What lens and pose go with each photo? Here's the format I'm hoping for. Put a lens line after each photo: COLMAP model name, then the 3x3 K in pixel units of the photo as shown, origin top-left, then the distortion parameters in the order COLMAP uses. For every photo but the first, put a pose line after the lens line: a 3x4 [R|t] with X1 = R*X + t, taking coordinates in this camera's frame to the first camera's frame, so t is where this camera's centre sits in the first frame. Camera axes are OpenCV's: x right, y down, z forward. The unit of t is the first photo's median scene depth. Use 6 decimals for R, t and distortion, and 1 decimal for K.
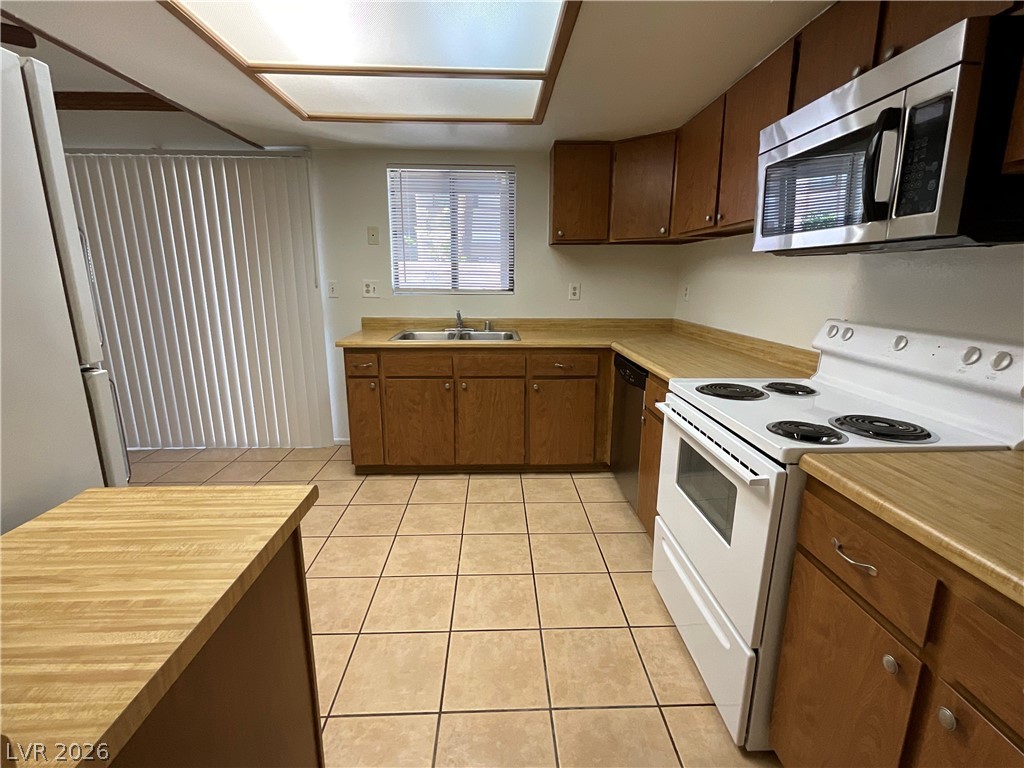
lens RADIAL K [[474.9, 0, 512.0], [0, 474.9, 384.0], [0, 0, 1]] dist [-0.009840, 0.007490]
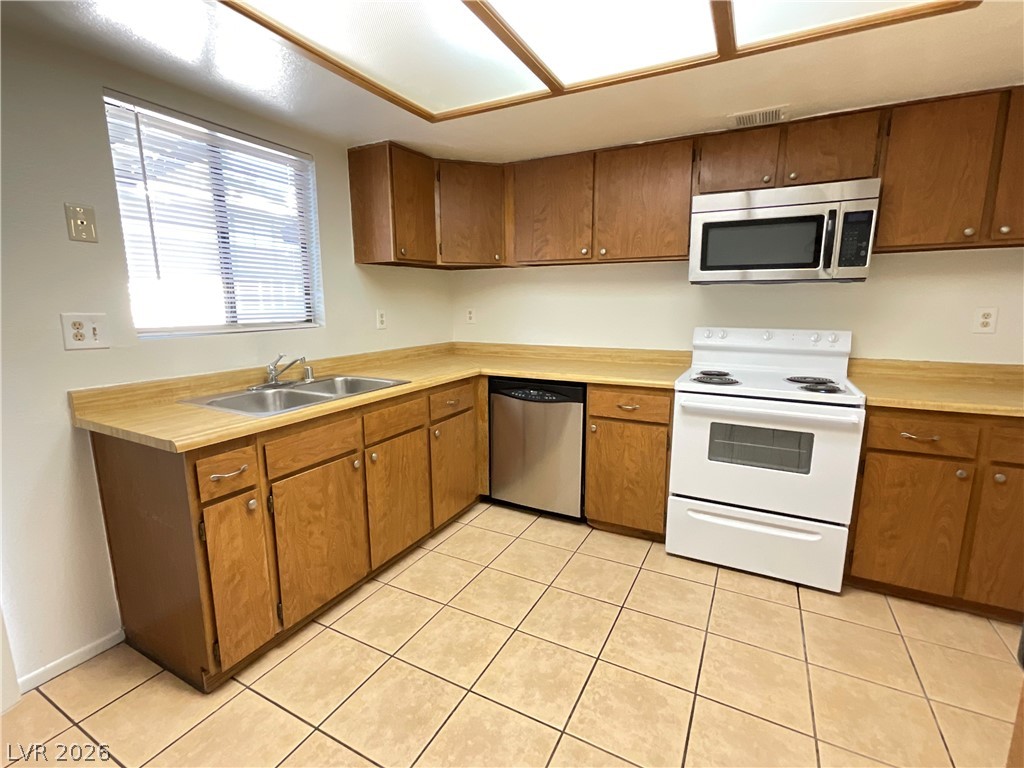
lens RADIAL K [[474.9, 0, 512.0], [0, 474.9, 384.0], [0, 0, 1]] dist [-0.009840, 0.007490]
pose [[0.500876, -0.158296, 0.850921, -0.559685], [0.201145, 0.977505, 0.063445, -0.101226], [-0.841822, 0.139380, 0.521449, 0.430944]]
